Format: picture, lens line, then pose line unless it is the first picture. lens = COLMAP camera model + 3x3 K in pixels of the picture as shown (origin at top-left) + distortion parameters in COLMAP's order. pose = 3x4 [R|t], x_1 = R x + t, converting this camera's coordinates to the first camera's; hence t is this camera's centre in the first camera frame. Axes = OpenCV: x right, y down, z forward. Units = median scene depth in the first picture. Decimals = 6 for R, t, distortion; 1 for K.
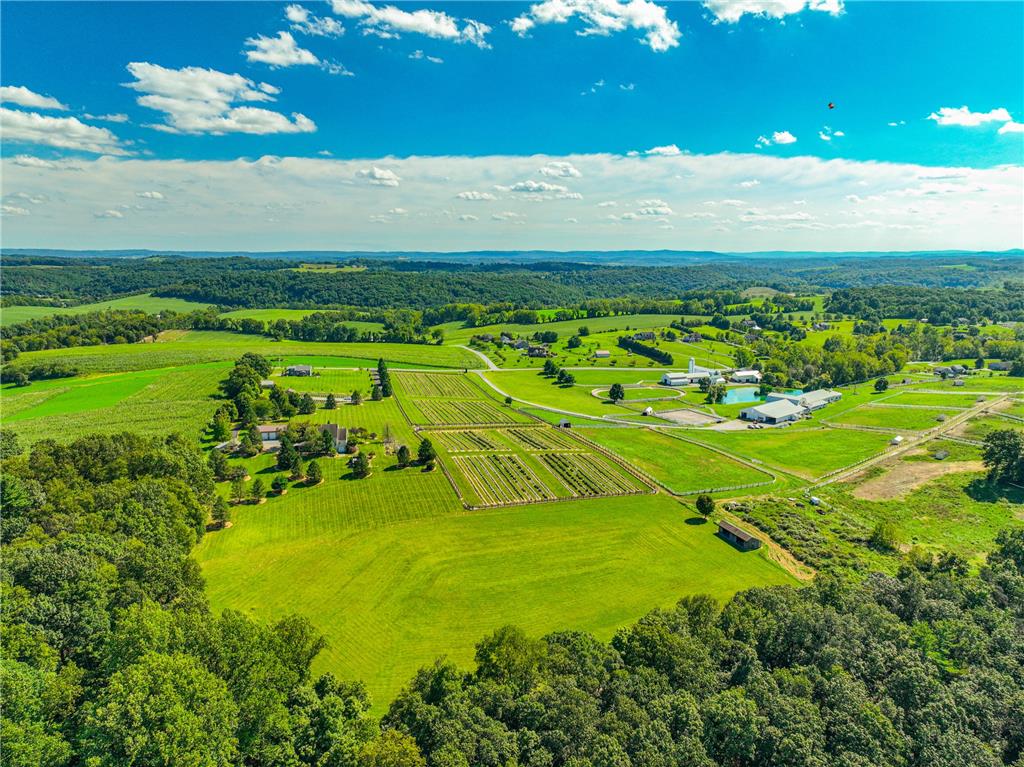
lens RADIAL K [[713.1, 0, 512.0], [0, 713.1, 383.5], [0, 0, 1]] dist [0.002242, 0.004040]
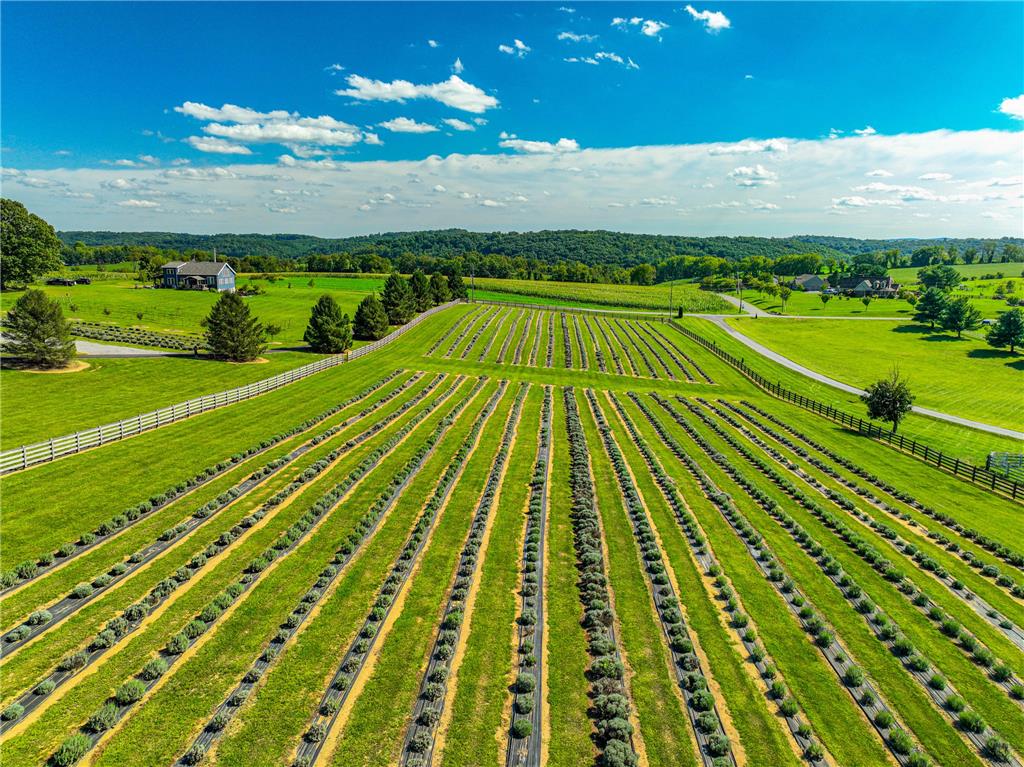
lens RADIAL K [[713.1, 0, 512.0], [0, 713.1, 383.5], [0, 0, 1]] dist [0.002242, 0.004040]
pose [[0.948687, 0.062311, -0.310018, -0.014516], [-0.058848, 0.998056, 0.020519, 0.007744], [0.310694, -0.001223, 0.950509, 0.296846]]
